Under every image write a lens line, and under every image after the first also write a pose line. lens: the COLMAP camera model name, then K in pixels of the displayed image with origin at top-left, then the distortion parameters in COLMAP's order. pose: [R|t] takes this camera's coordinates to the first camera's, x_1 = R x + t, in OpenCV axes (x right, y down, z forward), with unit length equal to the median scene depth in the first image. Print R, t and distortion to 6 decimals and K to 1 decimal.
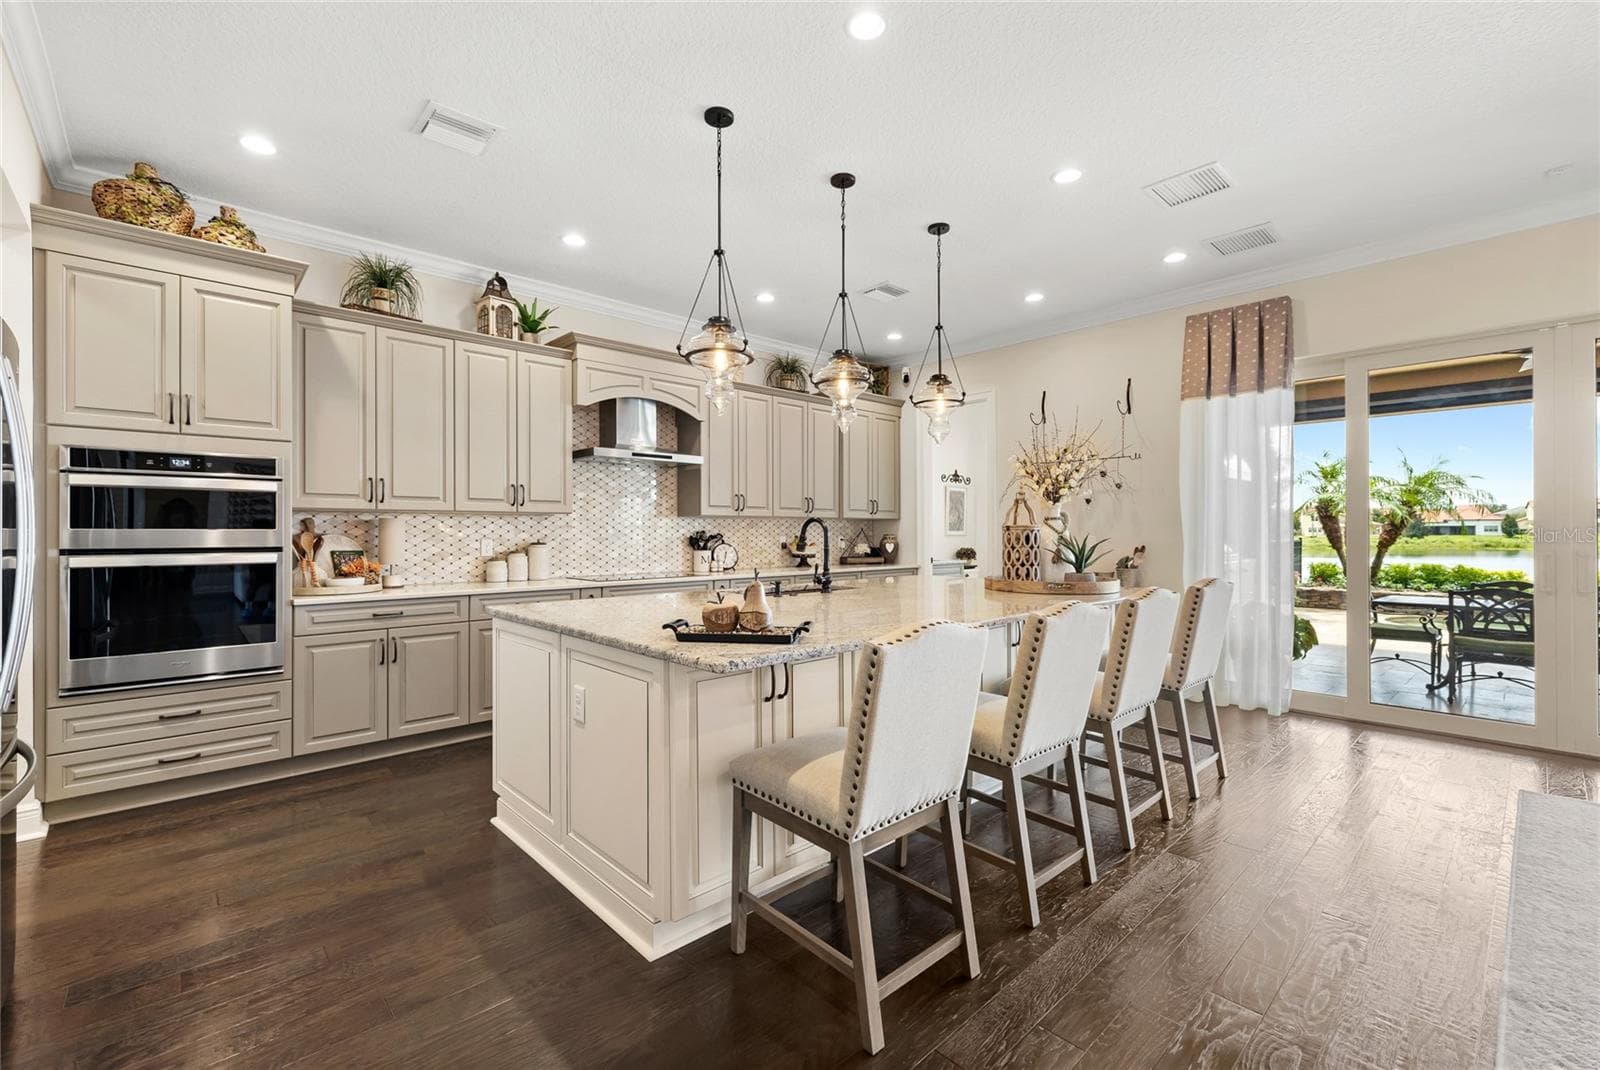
lens RADIAL K [[683.2, 0, 798.1], [0, 683.2, 532.4], [0, 0, 1]] dist [-0.004588, 0.000721]
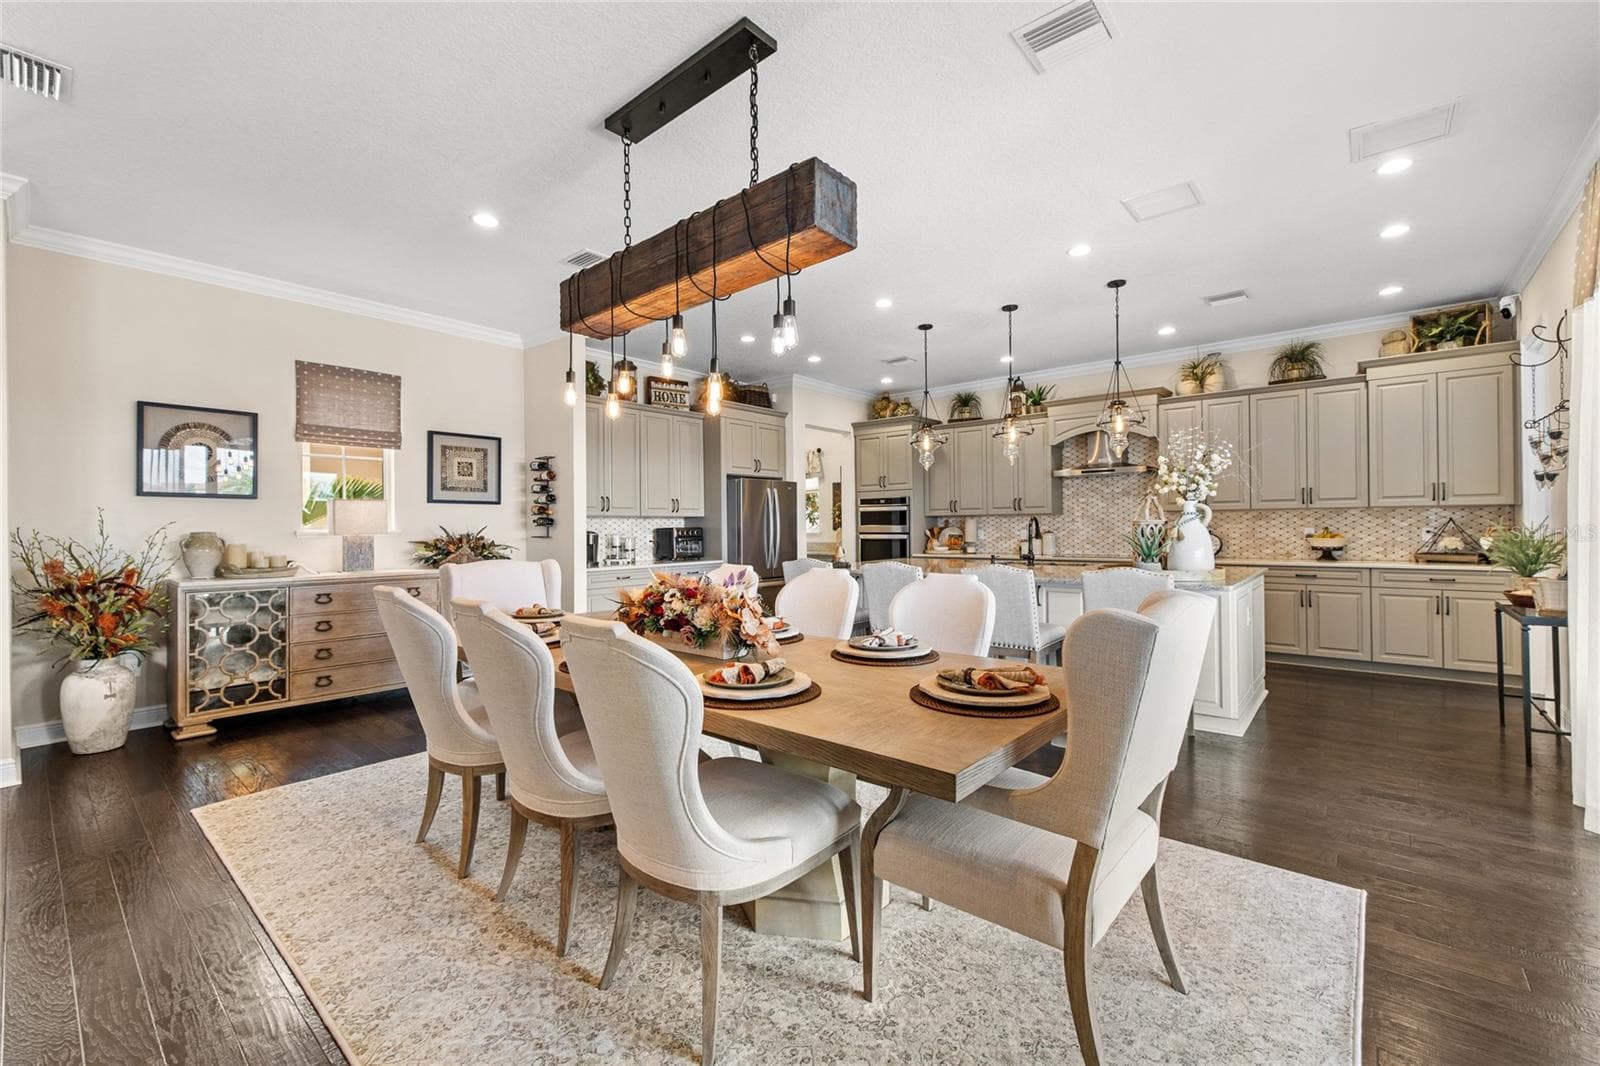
lens RADIAL K [[683.2, 0, 802.4], [0, 683.2, 525.8], [0, 0, 1]] dist [-0.004588, 0.000721]
pose [[0.144282, -0.000920, -0.989536, 1.205096], [0.007992, 0.999968, 0.000235, -0.004744], [0.989504, -0.007943, 0.144285, 0.199248]]
